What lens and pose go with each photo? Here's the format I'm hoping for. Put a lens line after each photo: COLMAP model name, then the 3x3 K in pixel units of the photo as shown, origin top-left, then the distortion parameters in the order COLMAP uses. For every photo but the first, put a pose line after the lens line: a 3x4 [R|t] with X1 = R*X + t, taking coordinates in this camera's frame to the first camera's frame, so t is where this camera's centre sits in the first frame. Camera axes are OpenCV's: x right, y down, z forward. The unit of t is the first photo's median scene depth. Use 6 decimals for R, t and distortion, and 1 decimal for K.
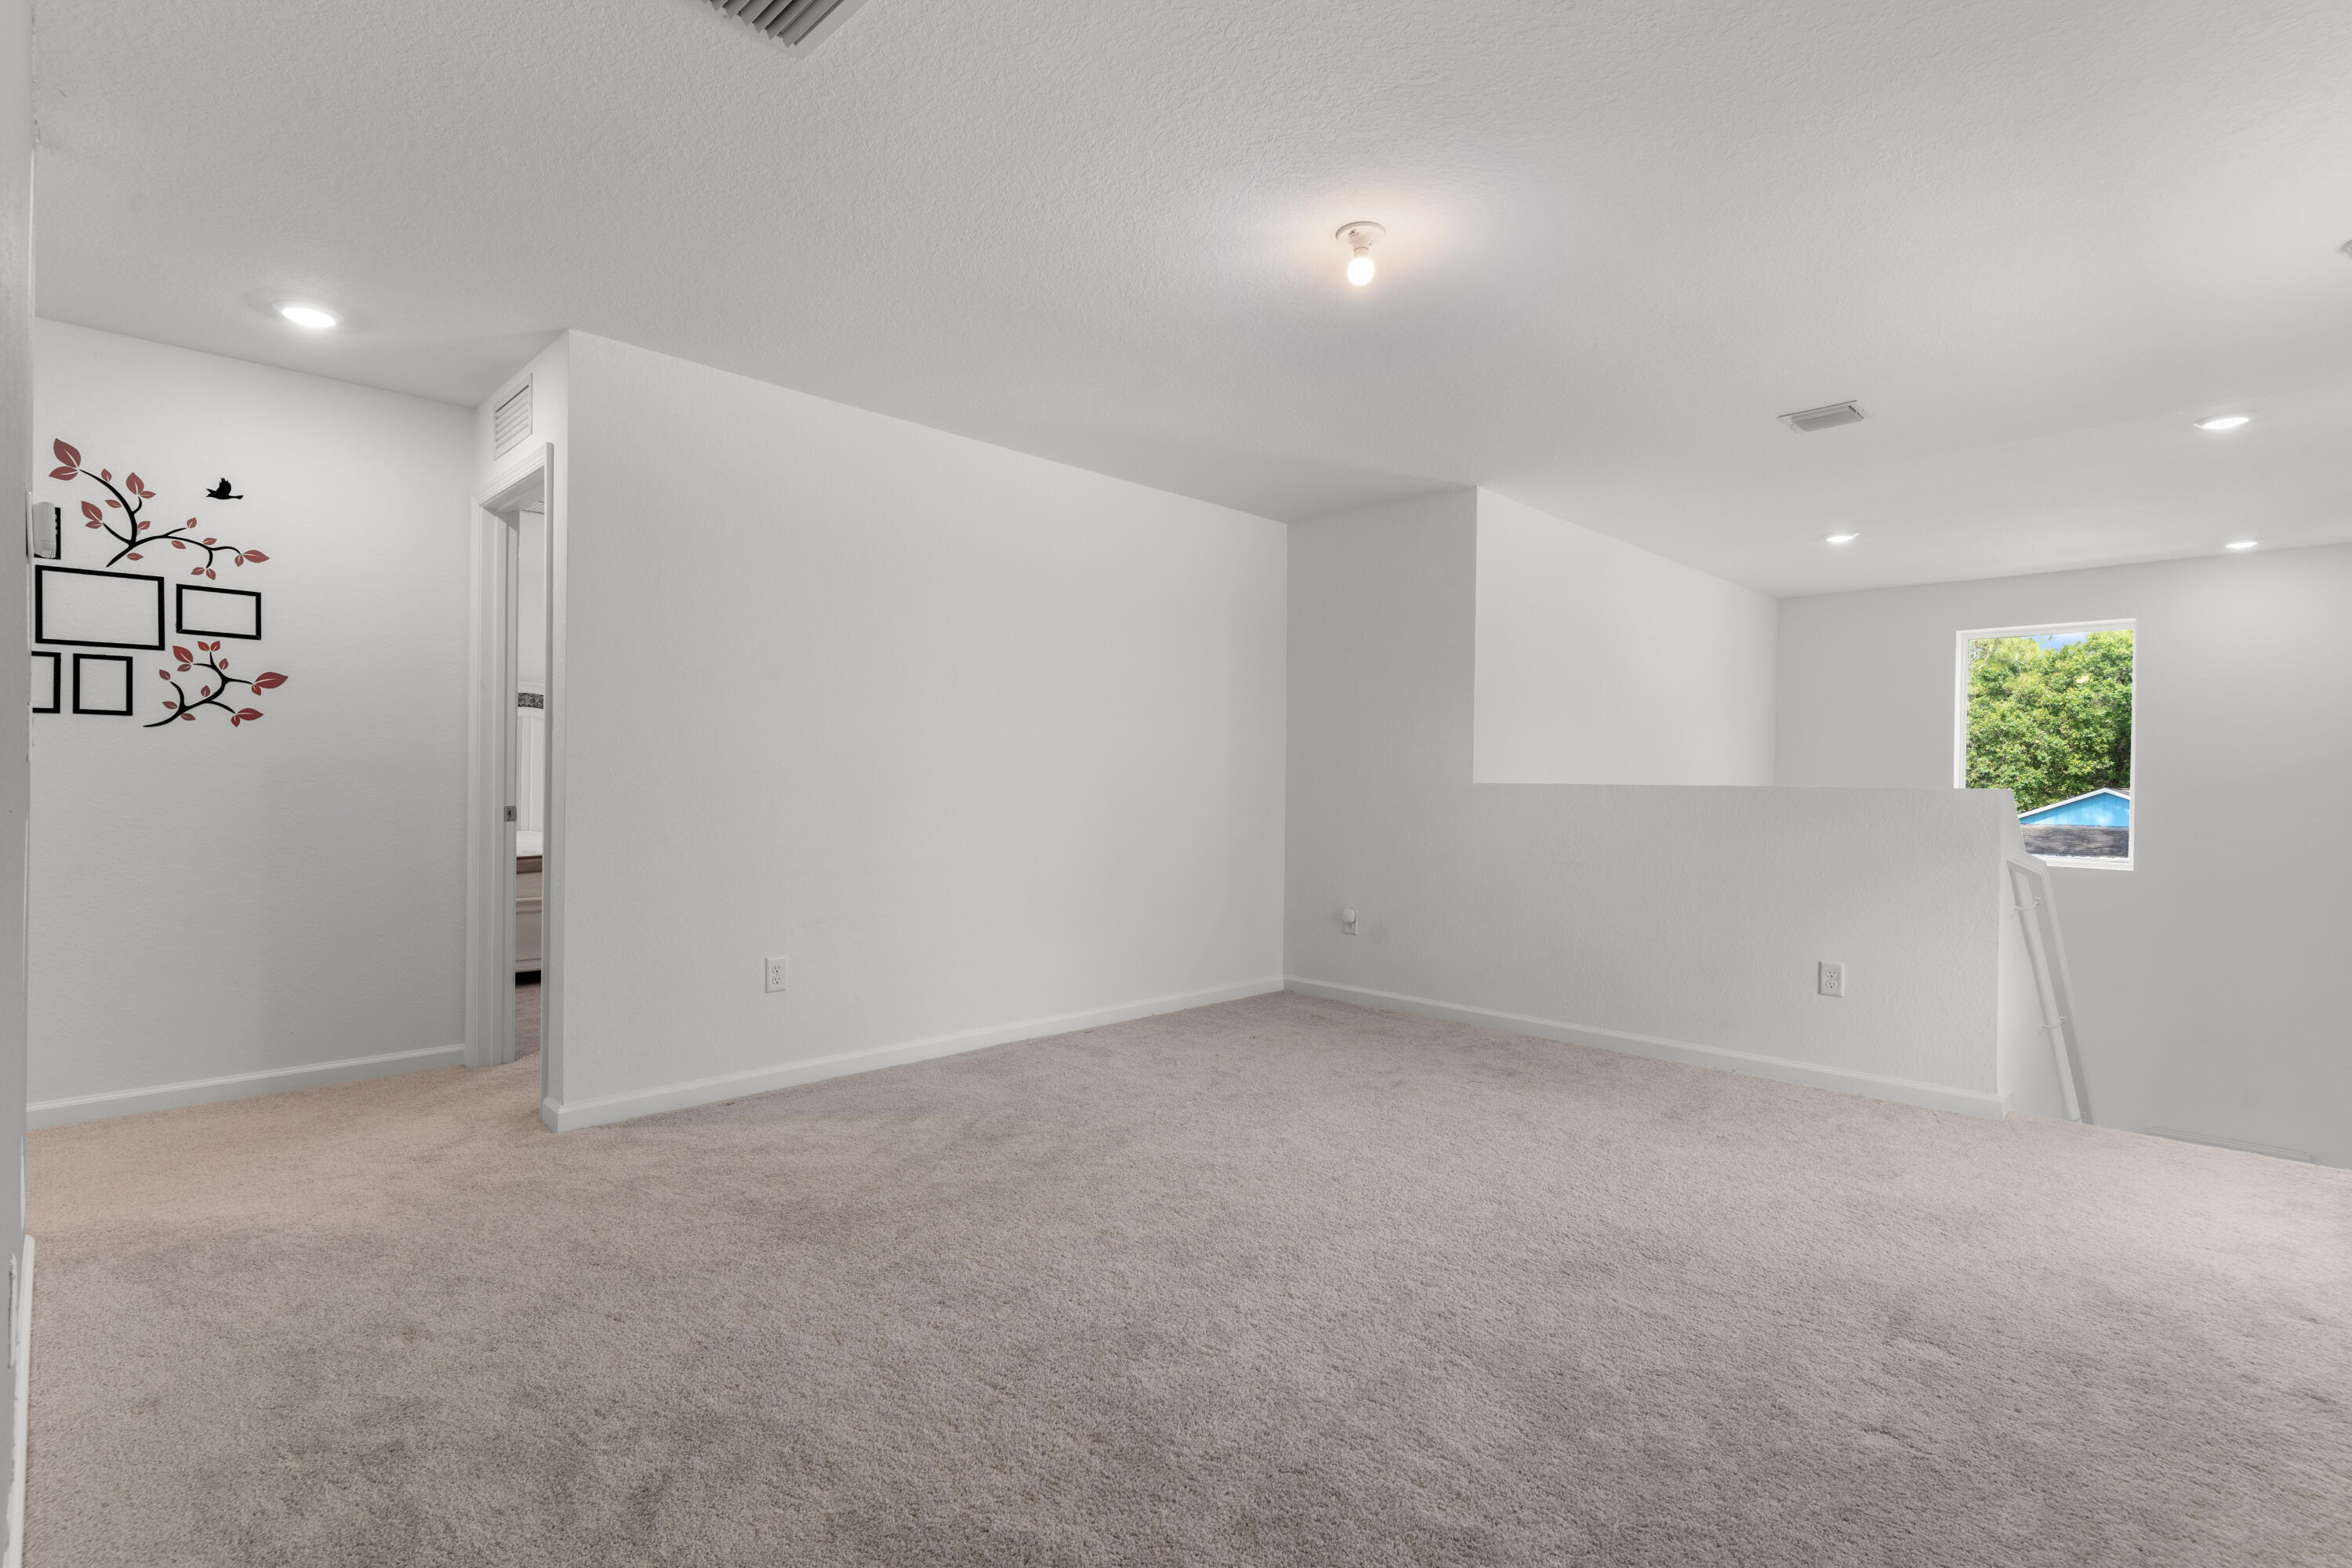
lens RADIAL K [[1110.9, 0, 1171.3], [0, 1110.9, 786.4], [0, 0, 1]] dist [0.002146, 0.000382]
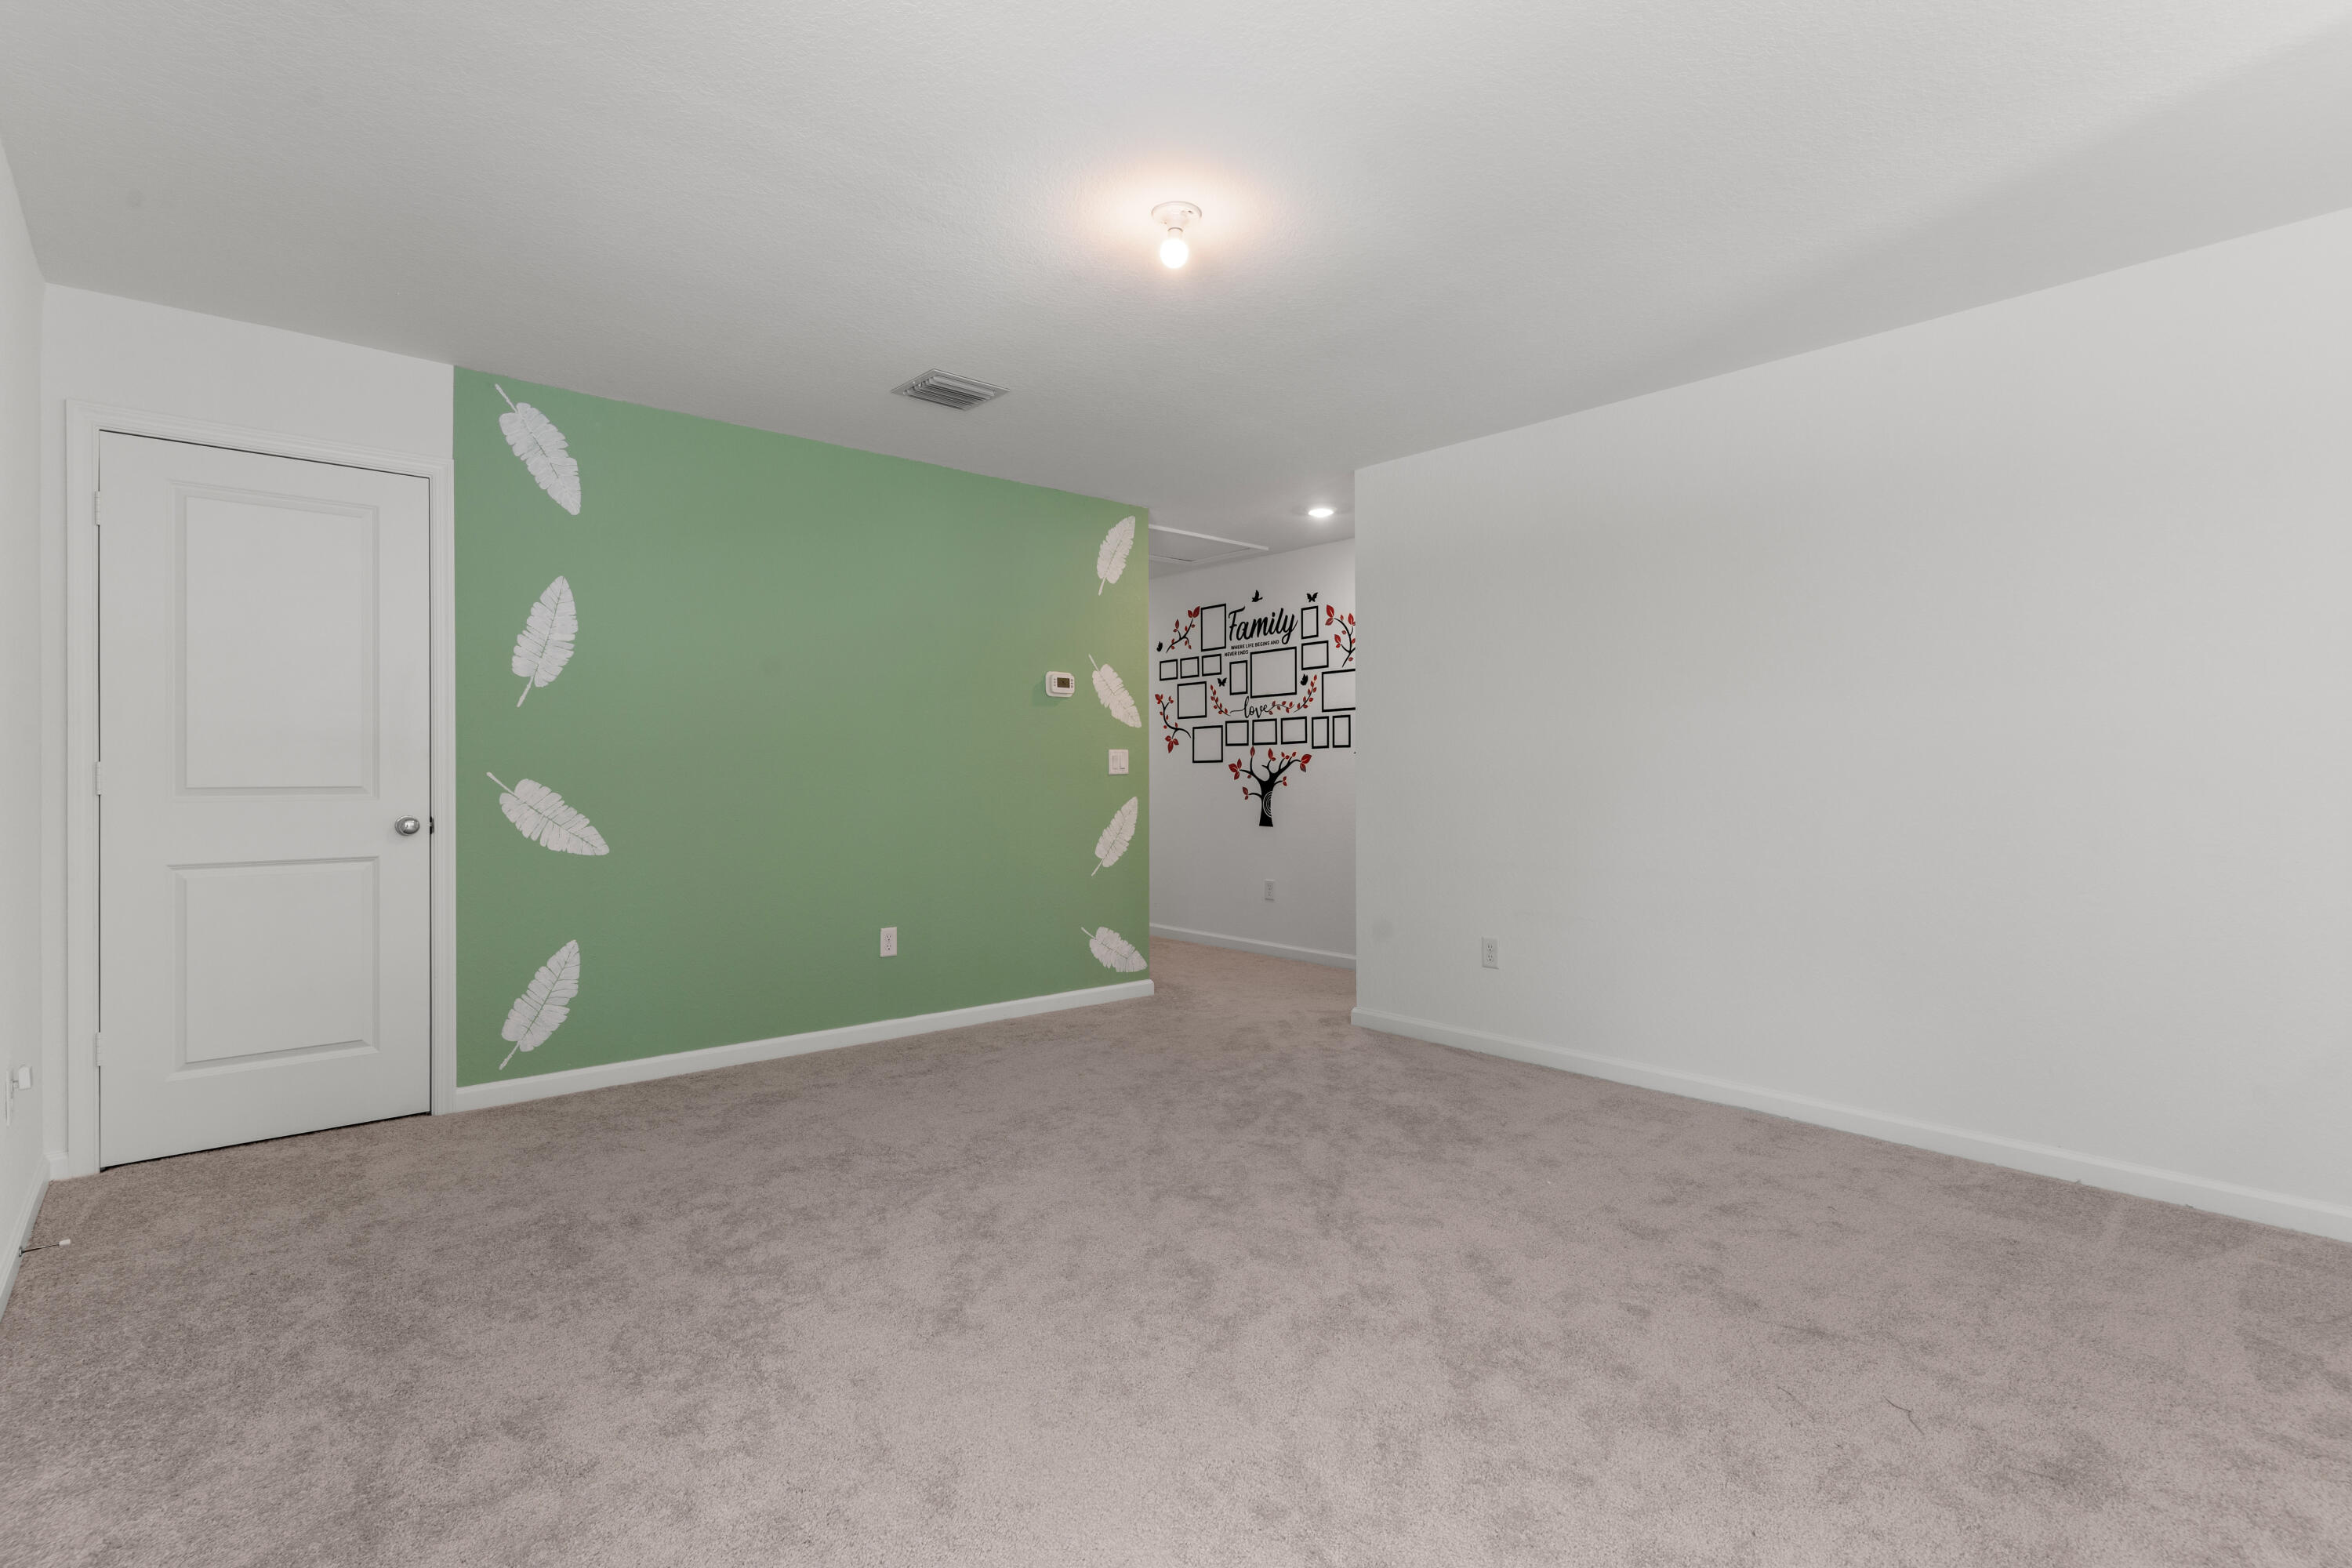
lens RADIAL K [[1110.9, 0, 1171.3], [0, 1110.9, 786.4], [0, 0, 1]] dist [0.002146, 0.000382]
pose [[-0.059992, 0.000256, -0.998199, 0.899376], [-0.003608, 0.999993, 0.000473, -0.000599], [0.998192, 0.003630, -0.059991, 0.834845]]
